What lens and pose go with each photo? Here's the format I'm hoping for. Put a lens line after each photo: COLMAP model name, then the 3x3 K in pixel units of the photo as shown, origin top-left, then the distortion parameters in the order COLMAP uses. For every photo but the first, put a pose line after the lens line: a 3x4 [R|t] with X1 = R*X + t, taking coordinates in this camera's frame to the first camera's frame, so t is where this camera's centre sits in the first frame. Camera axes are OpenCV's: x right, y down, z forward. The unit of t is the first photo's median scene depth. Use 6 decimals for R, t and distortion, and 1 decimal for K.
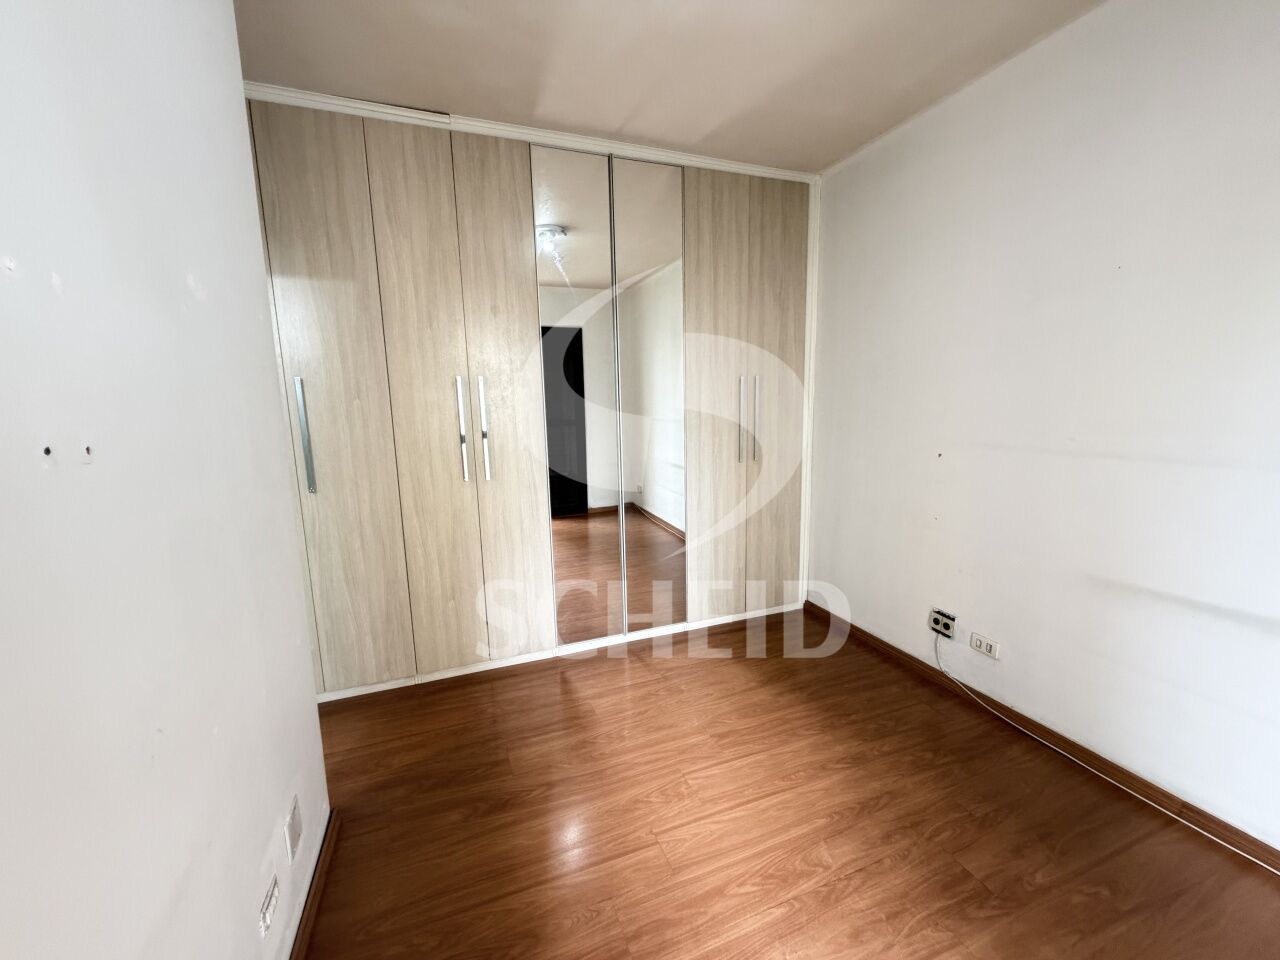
lens RADIAL K [[506.8, 0, 636.1], [0, 506.8, 479.9], [0, 0, 1]] dist [-0.000848, -0.000520]
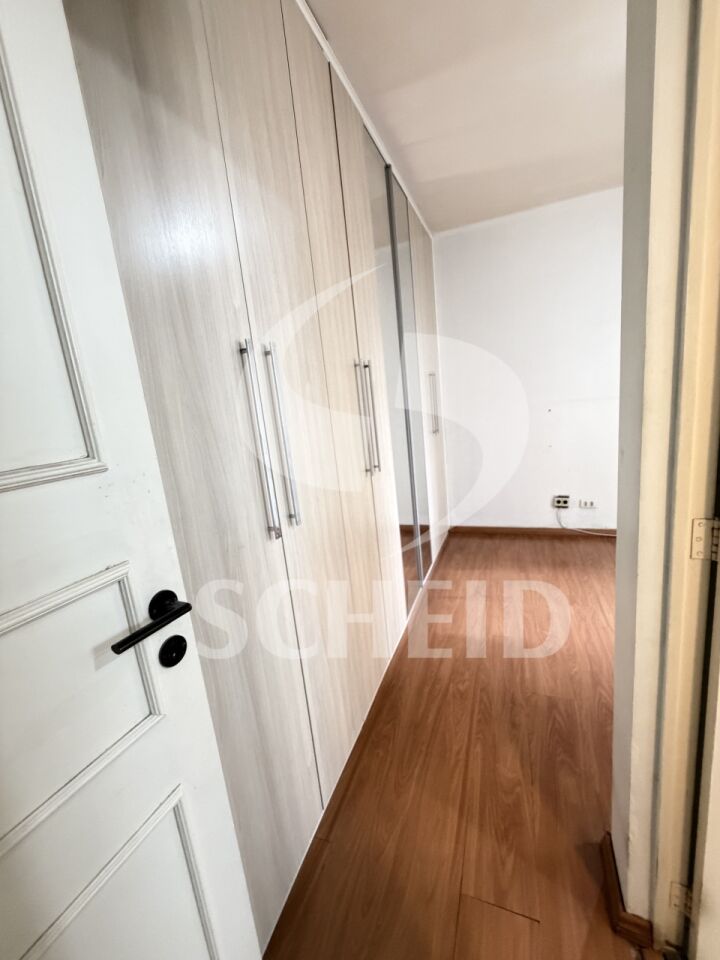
lens RADIAL K [[386.0, 0, 357.0], [0, 386.0, 475.2], [0, 0, 1]] dist [0.000908, 0.000246]
pose [[0.671747, -0.186448, 0.716933, -0.939199], [0.199989, 0.977516, 0.066831, -0.054314], [-0.713274, 0.098485, 0.693931, 0.596048]]
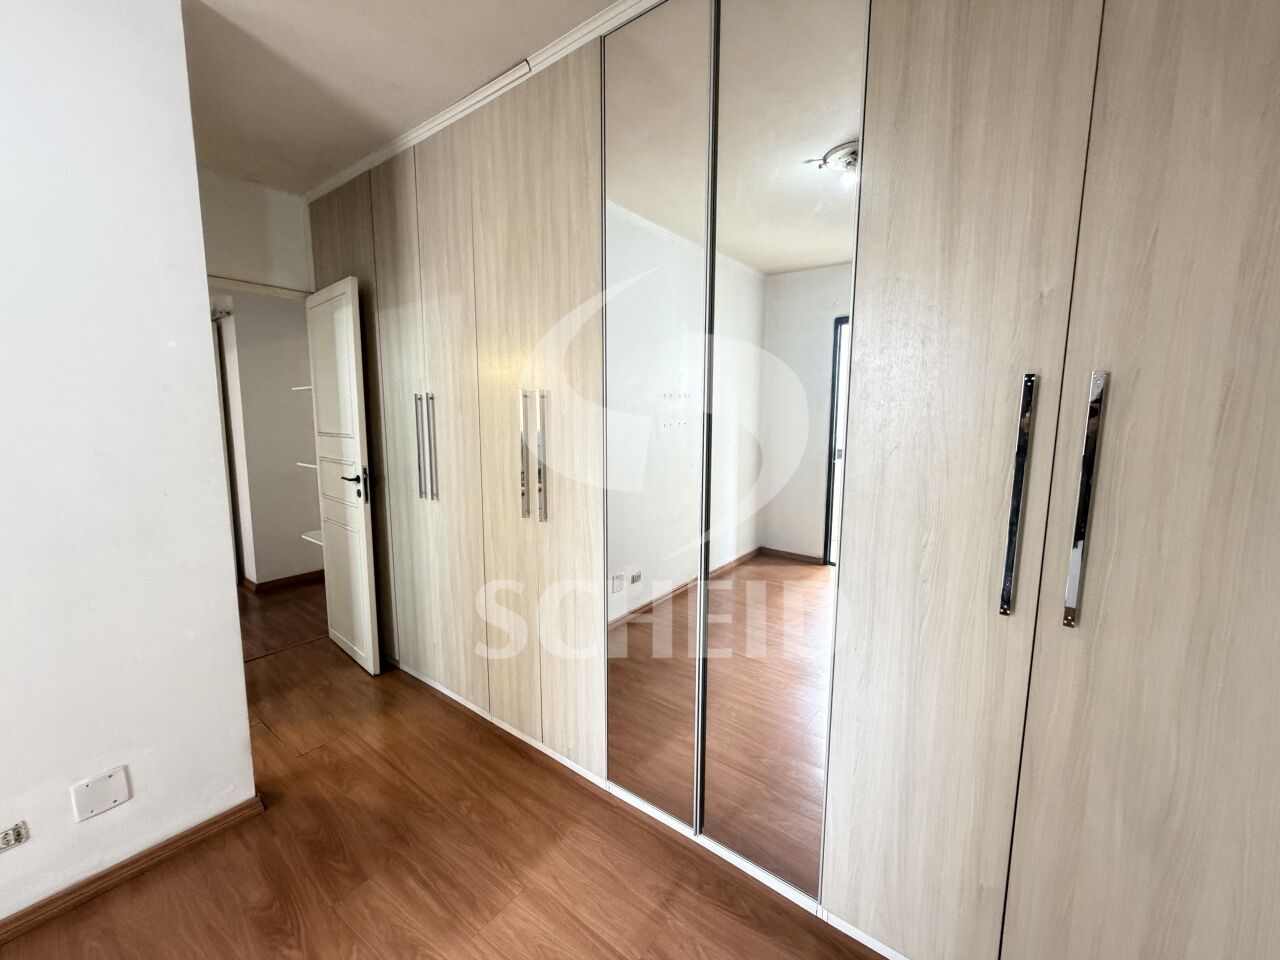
lens RADIAL K [[502.9, 0, 637.5], [0, 502.9, 481.5], [0, 0, 1]] dist [-0.000804, -0.000055]
pose [[0.528527, 0.141171, -0.837096, 0.475826], [-0.148090, 0.986289, 0.072831, -0.156723], [0.835900, 0.085472, 0.542187, 0.783985]]
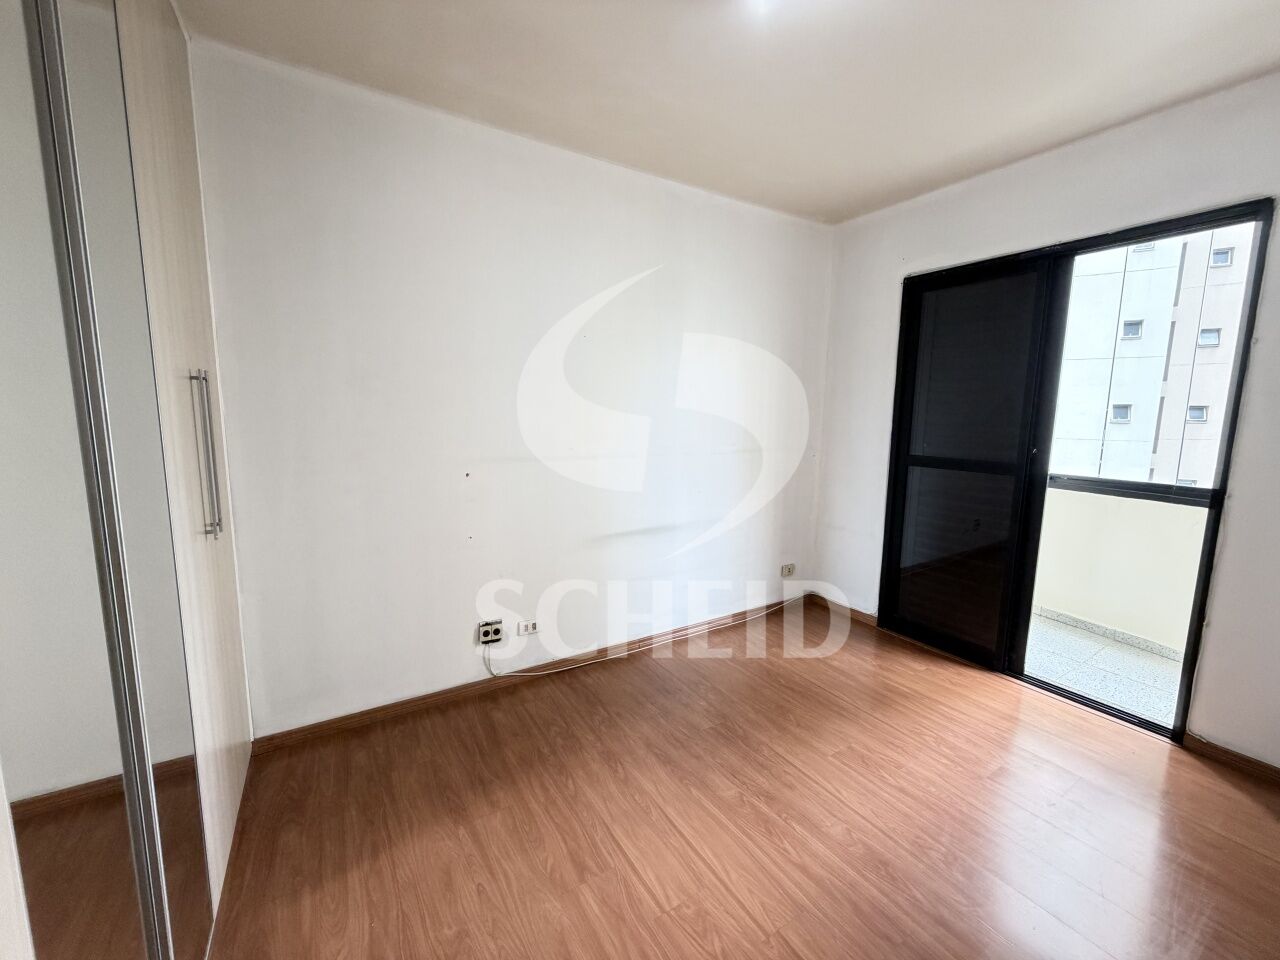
lens RADIAL K [[506.8, 0, 636.1], [0, 506.8, 479.9], [0, 0, 1]] dist [-0.000848, -0.000520]
pose [[-0.187655, -0.107574, 0.976326, -0.480781], [0.143067, 0.980391, 0.135520, -0.135960], [-0.971760, 0.165111, -0.168585, 0.899876]]
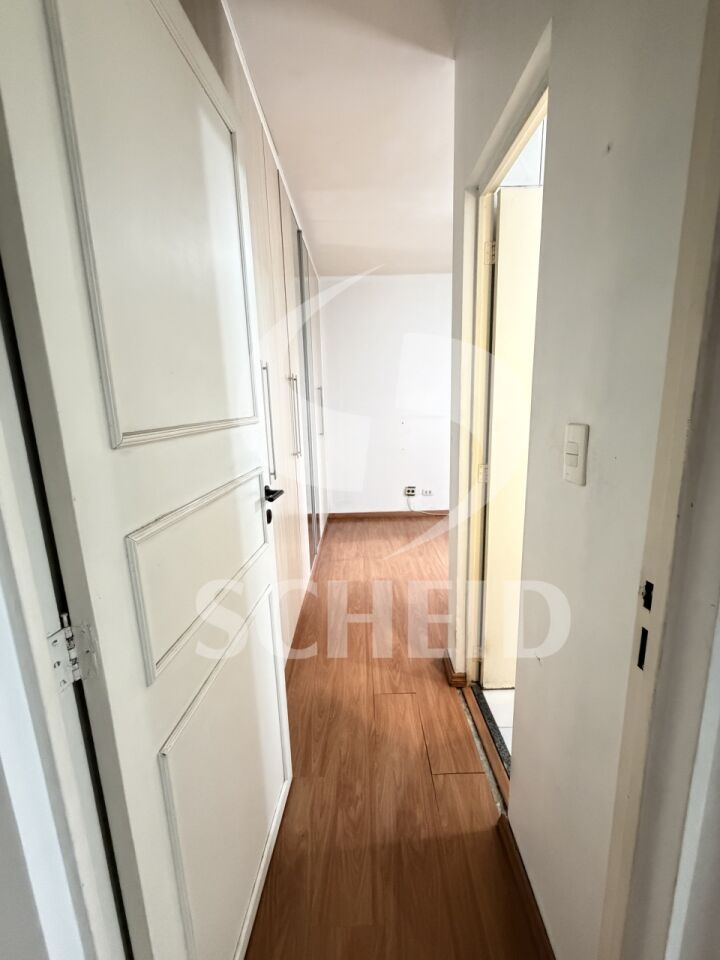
lens RADIAL K [[386.0, 0, 357.0], [0, 386.0, 475.2], [0, 0, 1]] dist [0.000908, 0.000246]
pose [[0.362672, -0.160881, 0.917925, -1.292623], [0.162447, 0.980820, 0.107722, -0.038869], [-0.917649, 0.110046, 0.381850, 0.557376]]
